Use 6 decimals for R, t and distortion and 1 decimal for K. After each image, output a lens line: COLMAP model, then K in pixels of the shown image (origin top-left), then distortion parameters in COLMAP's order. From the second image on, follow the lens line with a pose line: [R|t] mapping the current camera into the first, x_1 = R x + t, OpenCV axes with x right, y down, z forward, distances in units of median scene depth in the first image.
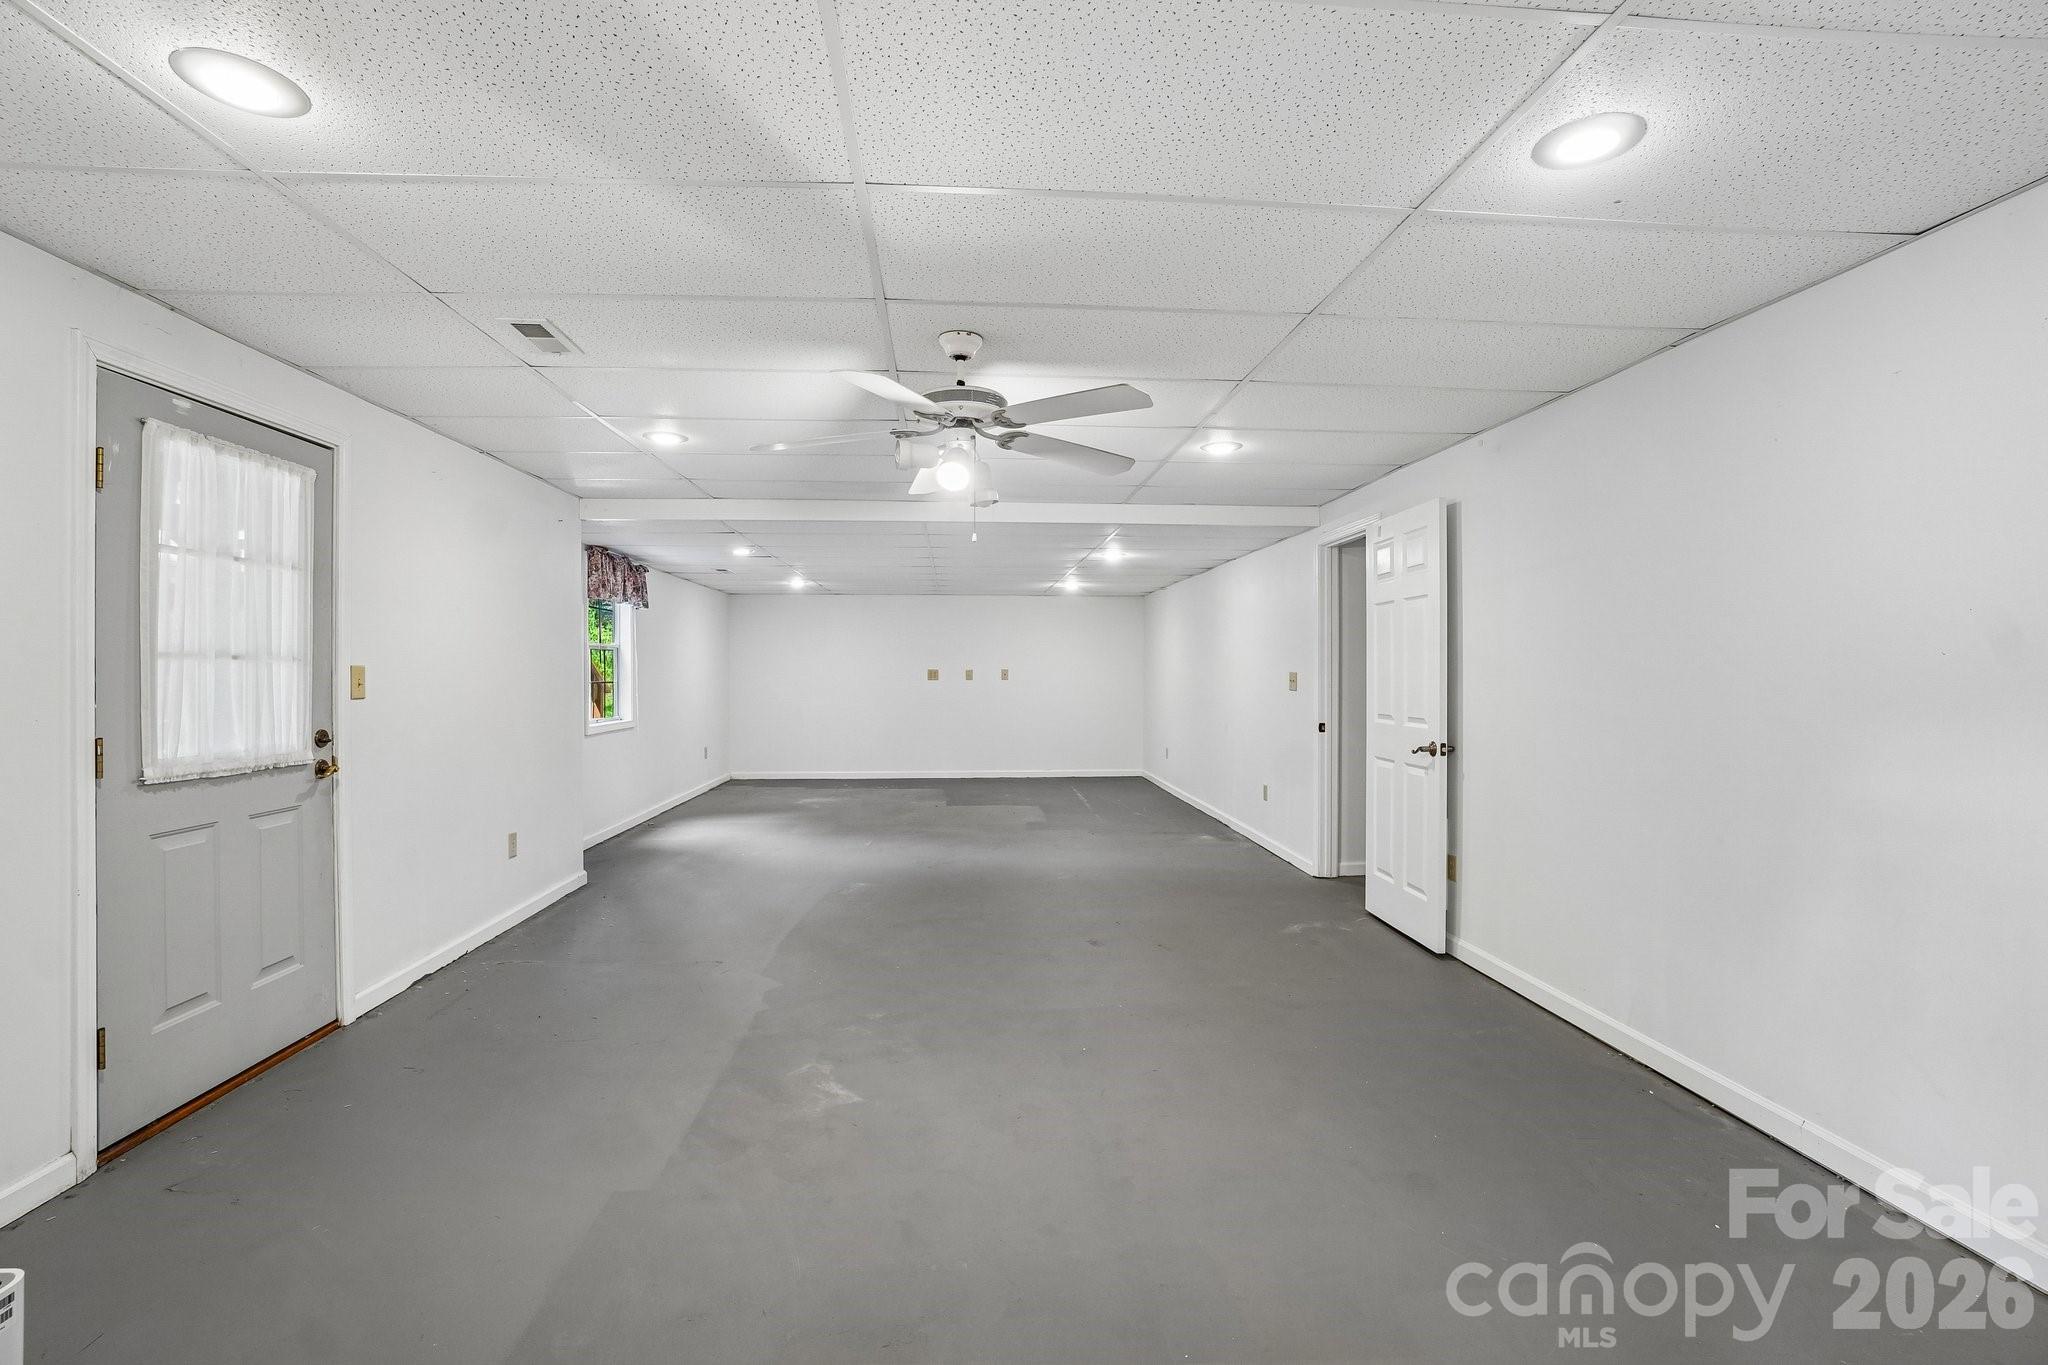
lens RADIAL K [[921.6, 0, 1016.2], [0, 921.6, 670.0], [0, 0, 1]] dist [-0.064617, 0.023560]
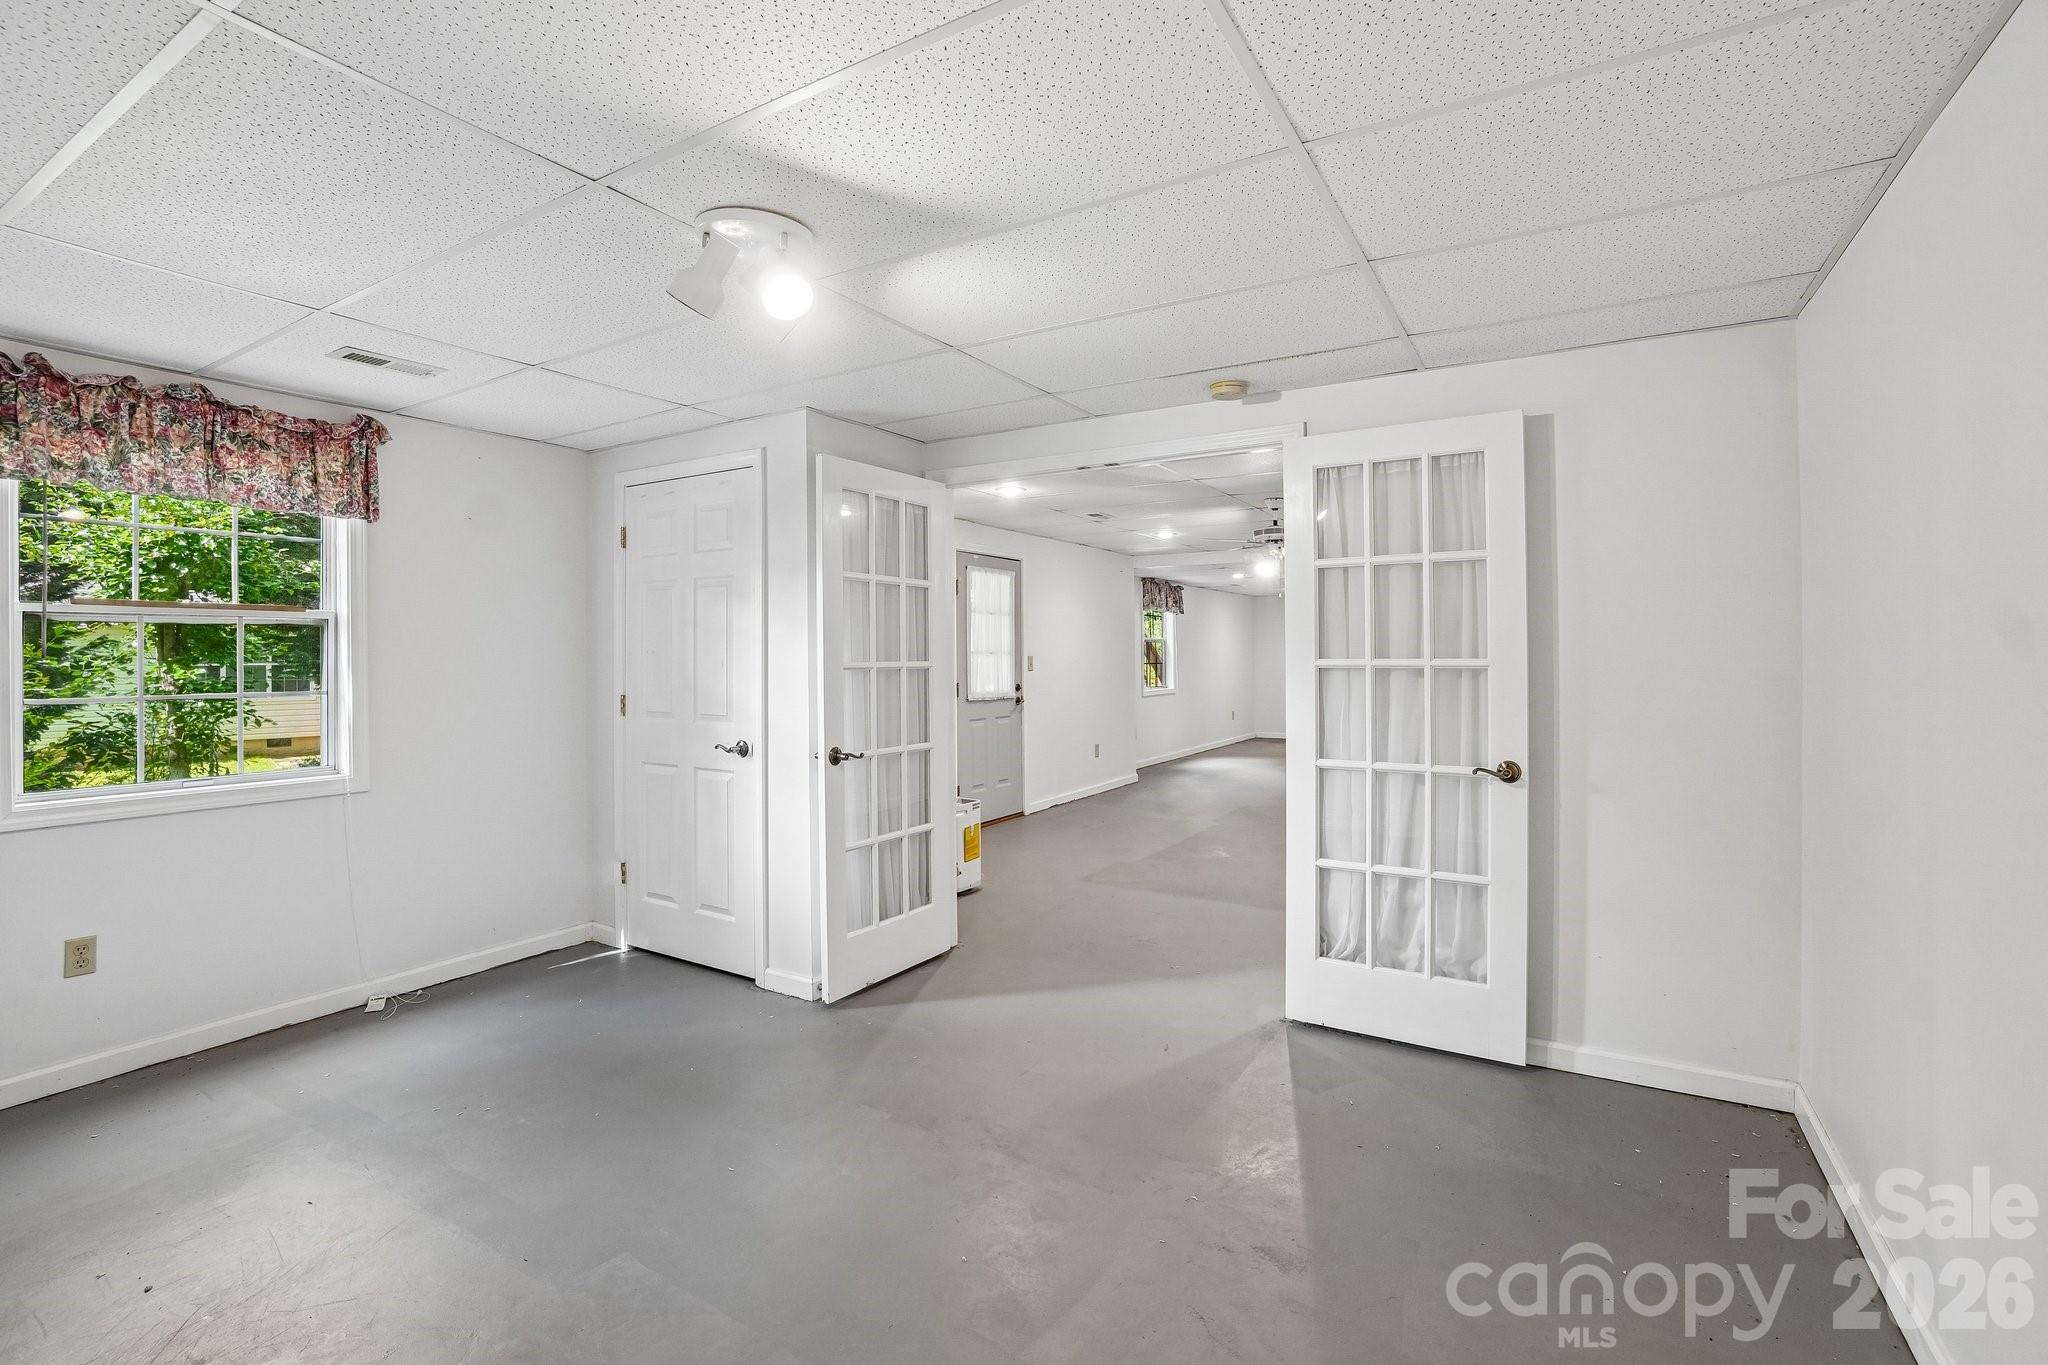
lens RADIAL K [[921.6, 0, 1016.2], [0, 921.6, 670.0], [0, 0, 1]] dist [-0.064617, 0.023560]
pose [[0.813842, 0.002199, -0.581082, 0.600293], [0.009059, 0.999823, 0.016471, -0.007477], [0.581015, -0.018669, 0.813679, -0.936172]]
